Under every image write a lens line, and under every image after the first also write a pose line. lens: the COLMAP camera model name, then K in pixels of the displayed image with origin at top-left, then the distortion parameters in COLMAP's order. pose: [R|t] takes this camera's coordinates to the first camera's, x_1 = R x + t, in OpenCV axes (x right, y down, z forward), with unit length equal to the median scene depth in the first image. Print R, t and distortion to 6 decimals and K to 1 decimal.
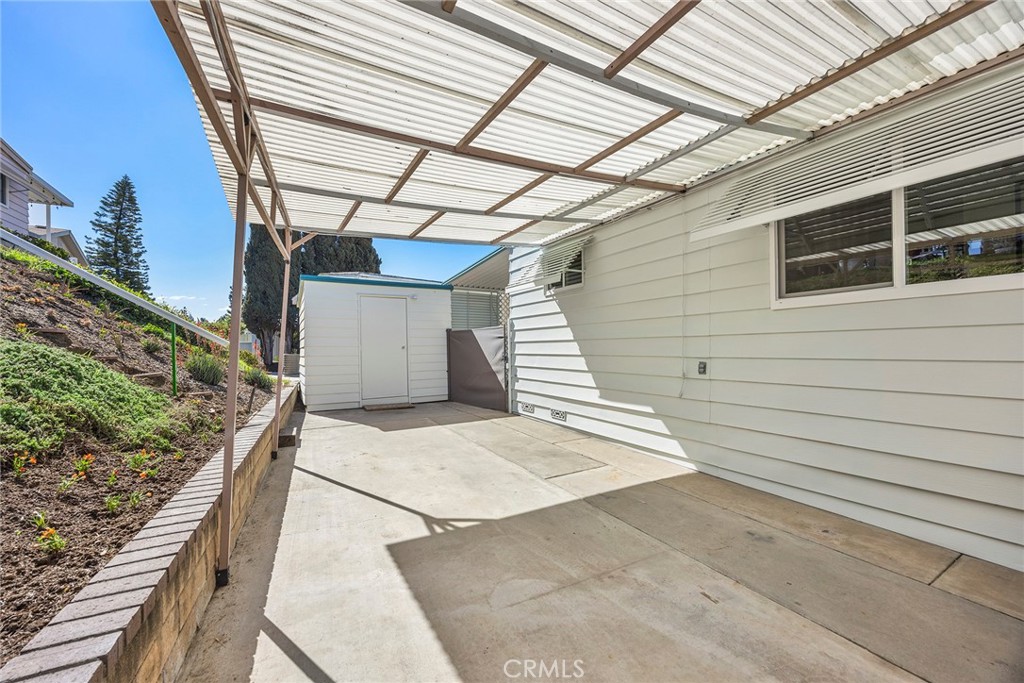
lens RADIAL K [[388.7, 0, 504.3], [0, 388.7, 334.0], [0, 0, 1]] dist [-0.001043, 0.000025]
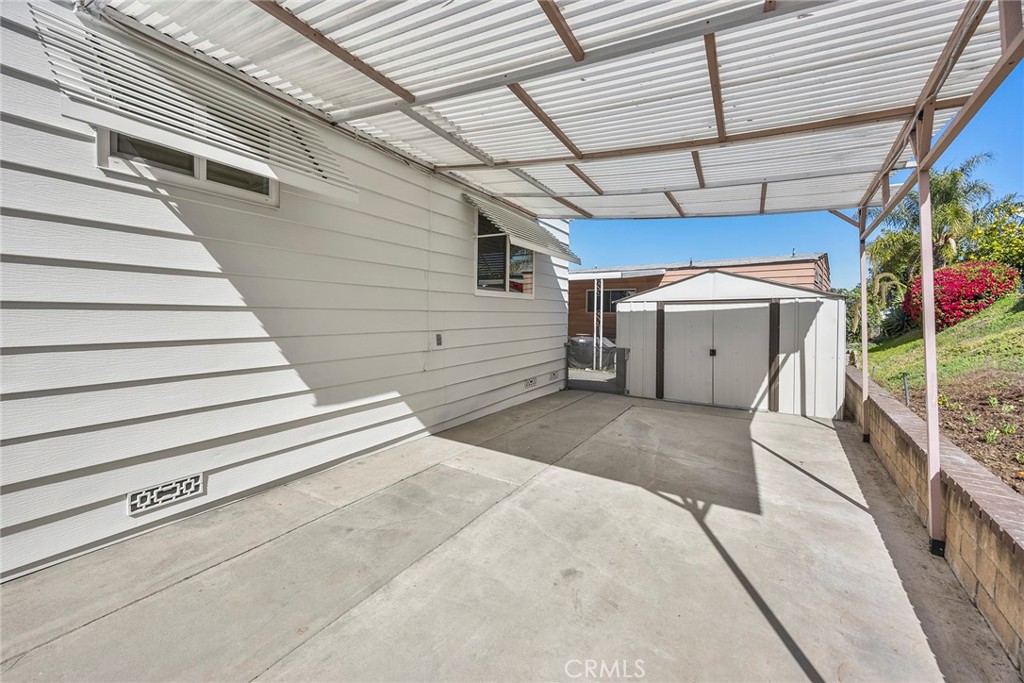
lens RADIAL K [[391.2, 0, 514.6], [0, 391.2, 322.0], [0, 0, 1]] dist [-0.003170, -0.000215]
pose [[-0.495182, -0.016145, 0.868639, -0.636492], [-0.039467, 0.999213, -0.003927, 0.035792], [-0.867892, -0.036227, -0.495429, 1.525662]]
